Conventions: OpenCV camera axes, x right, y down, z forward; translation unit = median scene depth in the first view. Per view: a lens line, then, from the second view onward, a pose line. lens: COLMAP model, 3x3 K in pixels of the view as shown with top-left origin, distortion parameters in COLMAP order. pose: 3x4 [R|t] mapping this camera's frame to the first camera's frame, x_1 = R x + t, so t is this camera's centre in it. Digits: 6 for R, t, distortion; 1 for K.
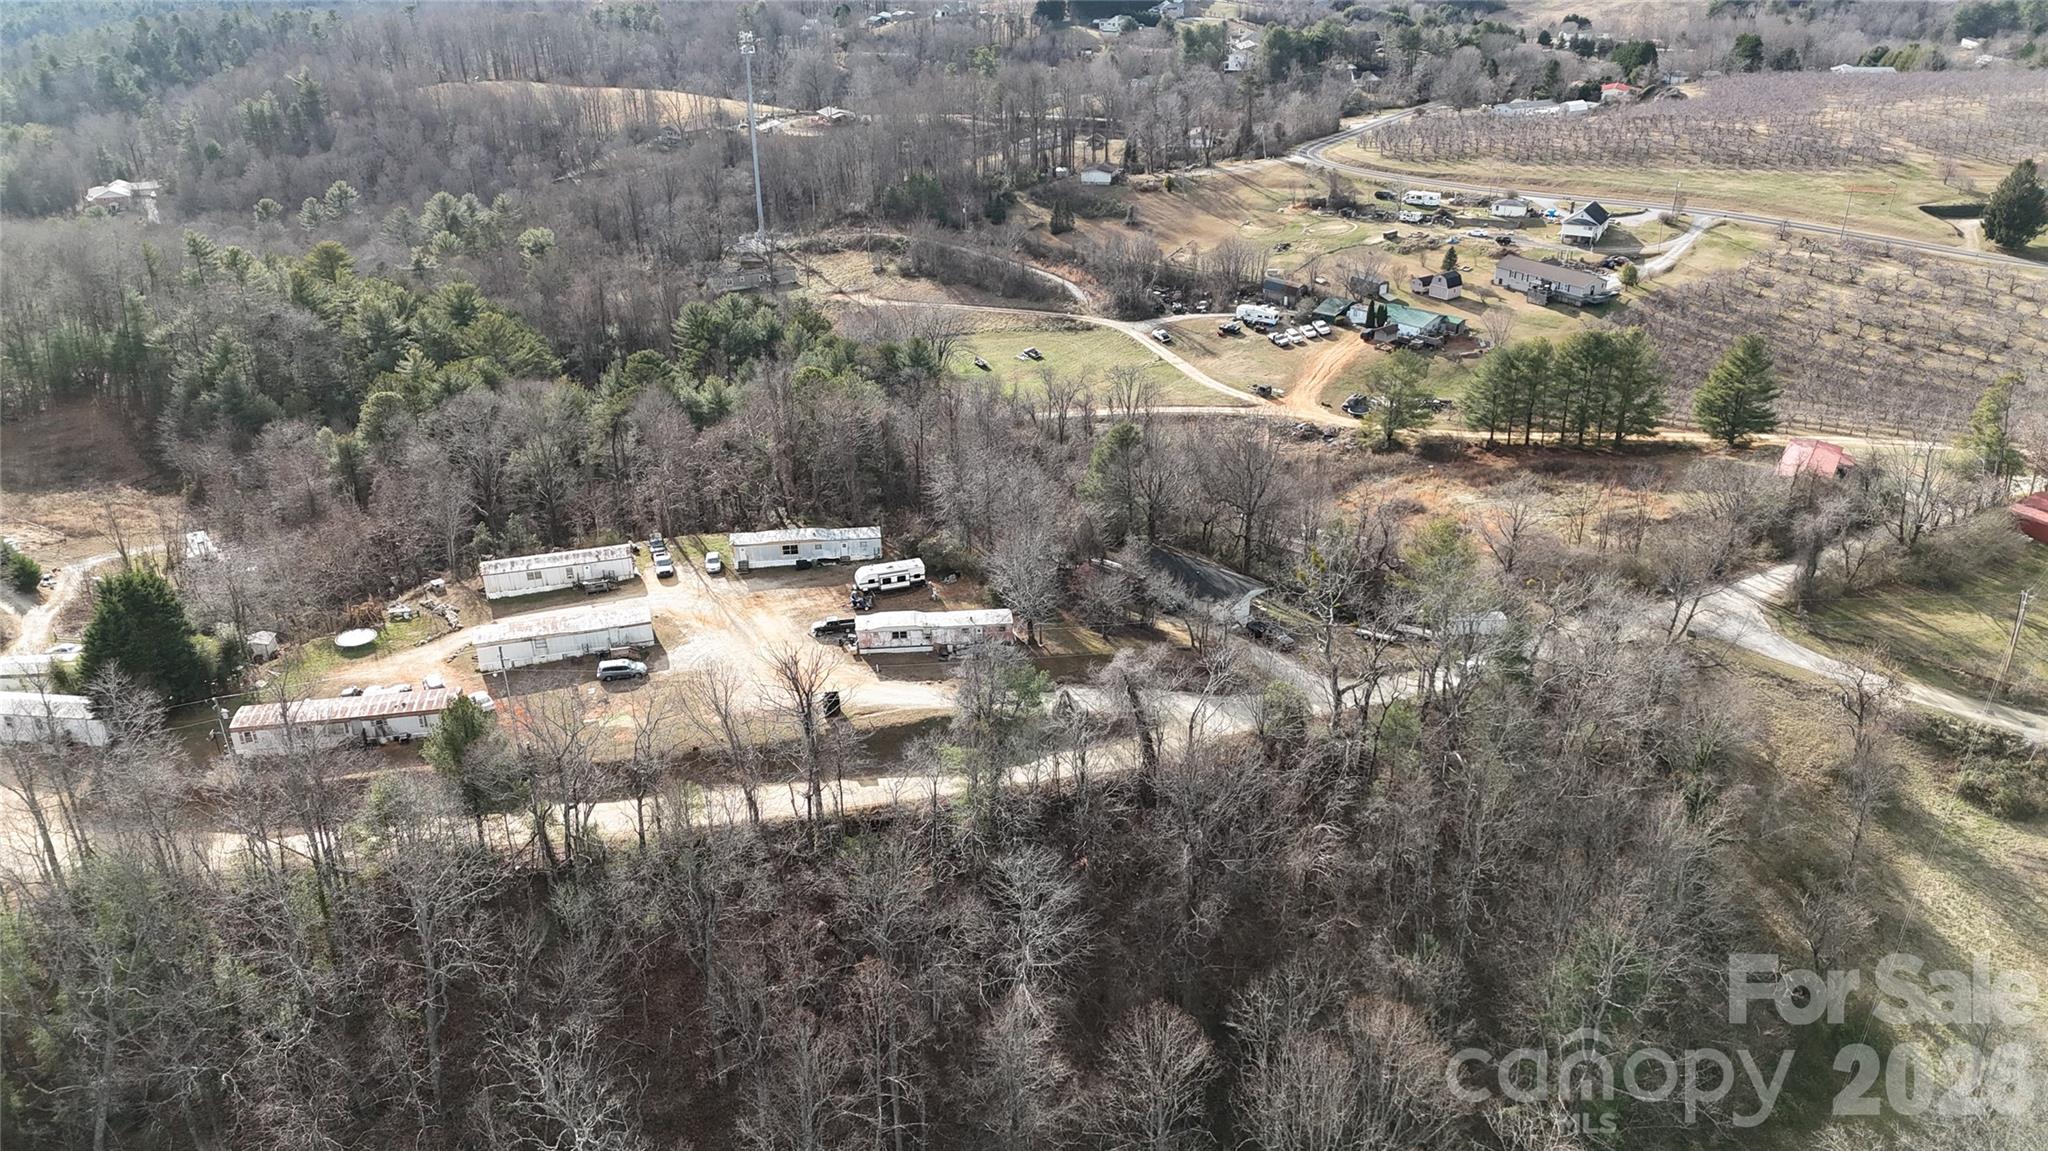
lens RADIAL K [[1499.0, 0, 1024.0], [0, 1499.0, 575.5], [0, 0, 1]] dist [0.094736, -0.094101]
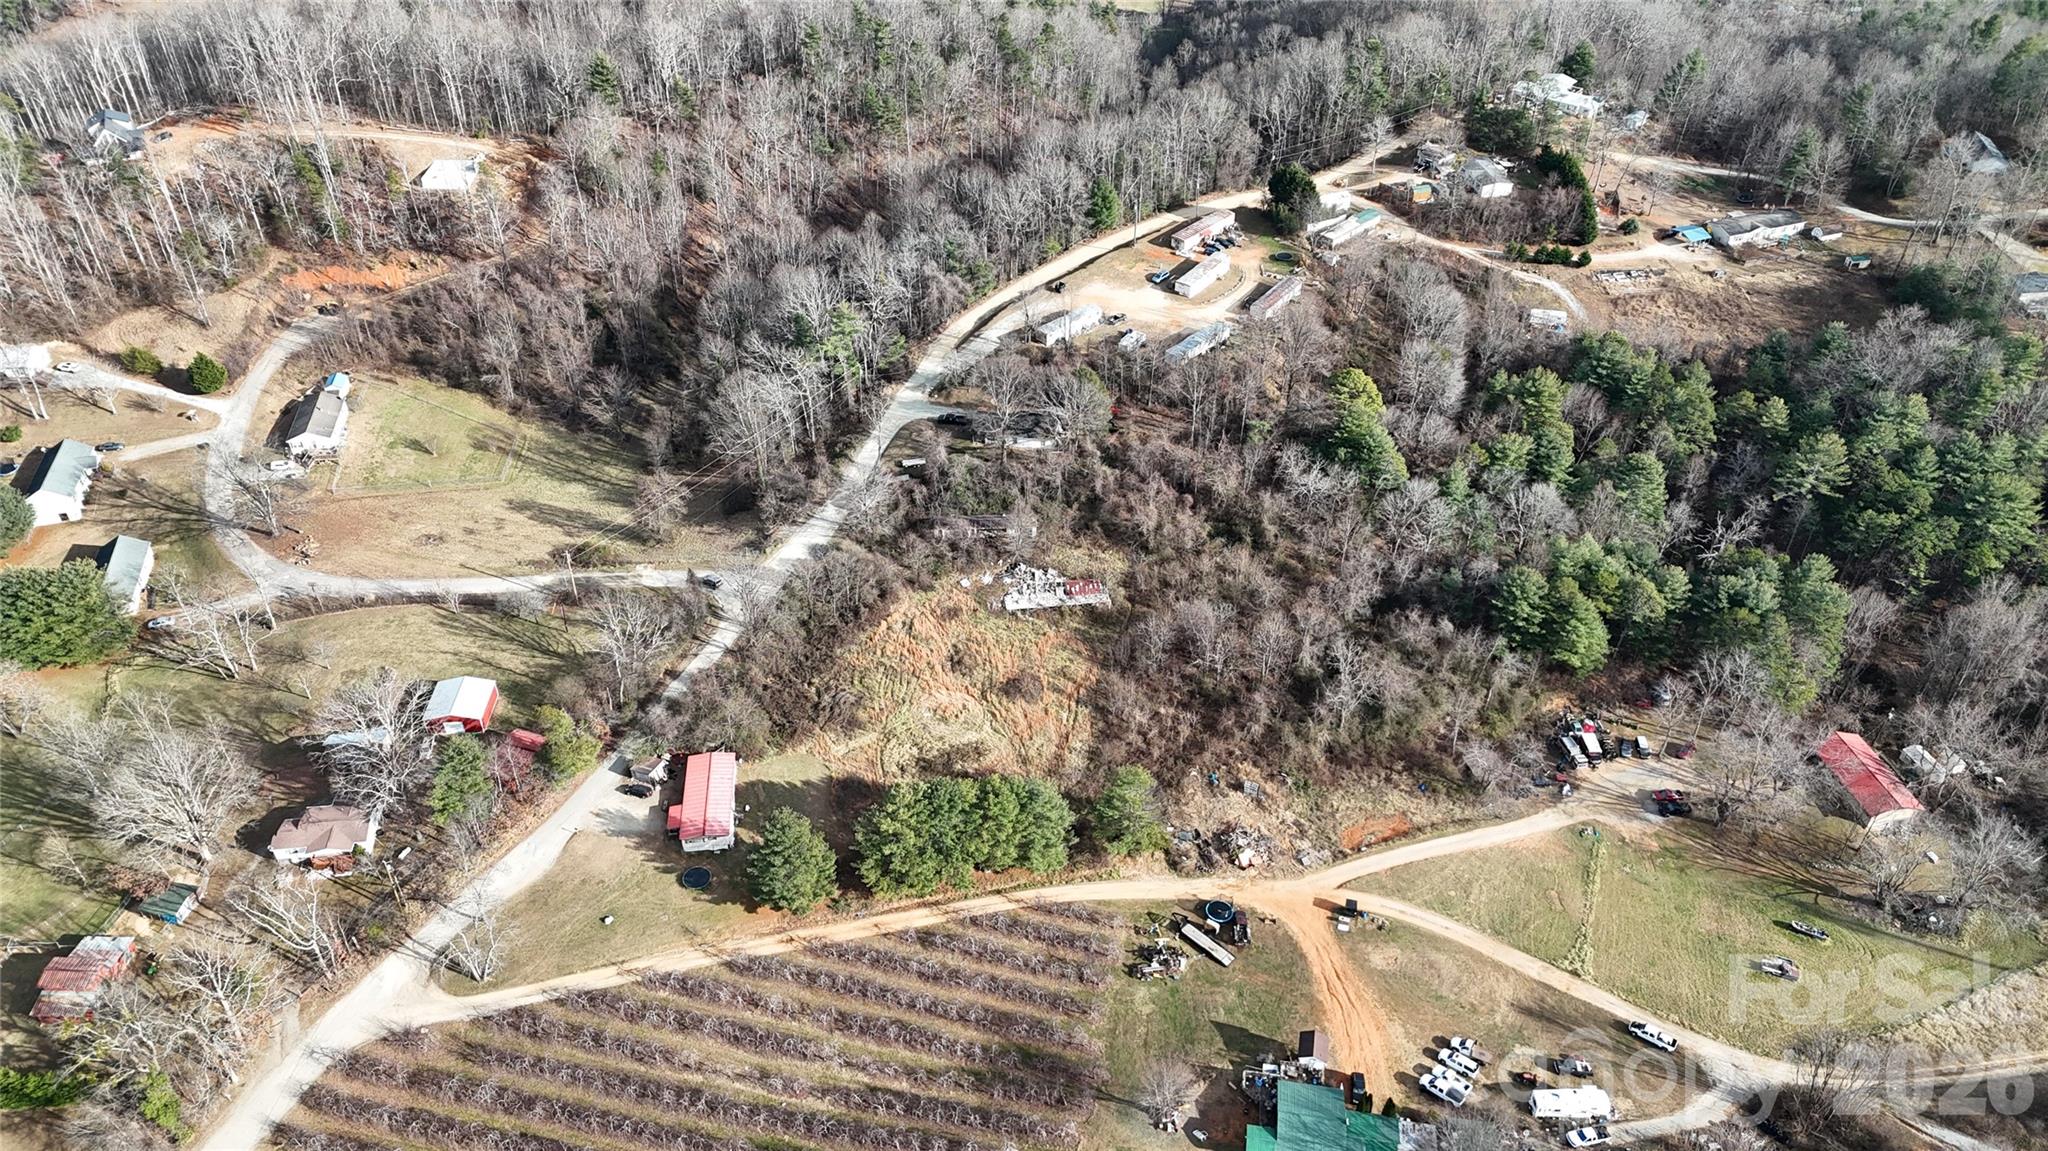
lens RADIAL K [[1499.0, 0, 1024.0], [0, 1499.0, 575.5], [0, 0, 1]] dist [0.094736, -0.094101]
pose [[-0.792901, 0.382539, -0.474311, 0.631054], [-0.259138, 0.492807, 0.830655, -0.855464], [0.551502, 0.781540, -0.291617, 1.062503]]
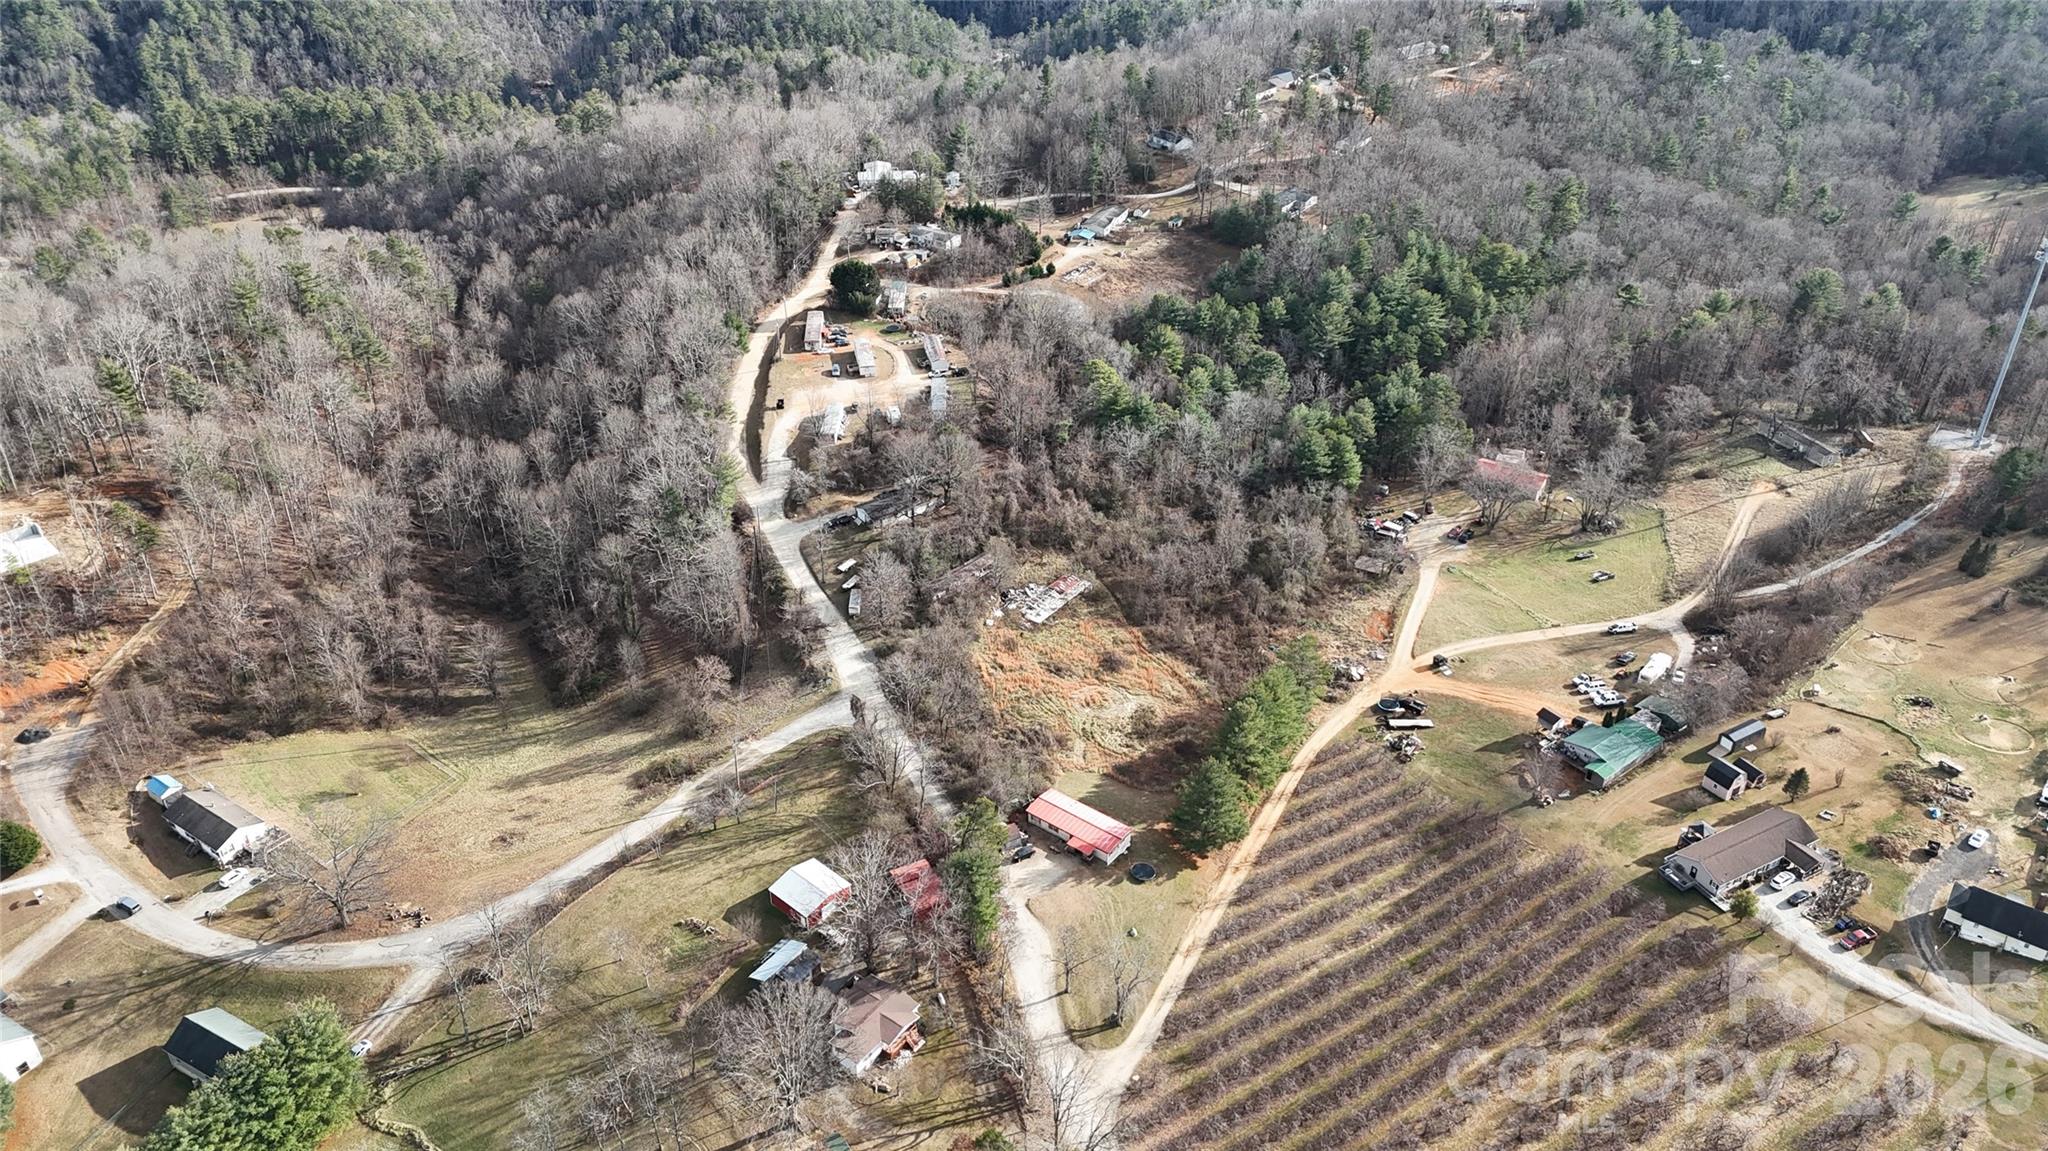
lens RADIAL K [[1499.0, 0, 1024.0], [0, 1499.0, 575.5], [0, 0, 1]] dist [0.094736, -0.094101]
pose [[-0.105390, 0.535209, -0.838119, 1.108503], [-0.426385, 0.737087, 0.524308, -0.633890], [0.898381, 0.412619, 0.150524, 0.590241]]
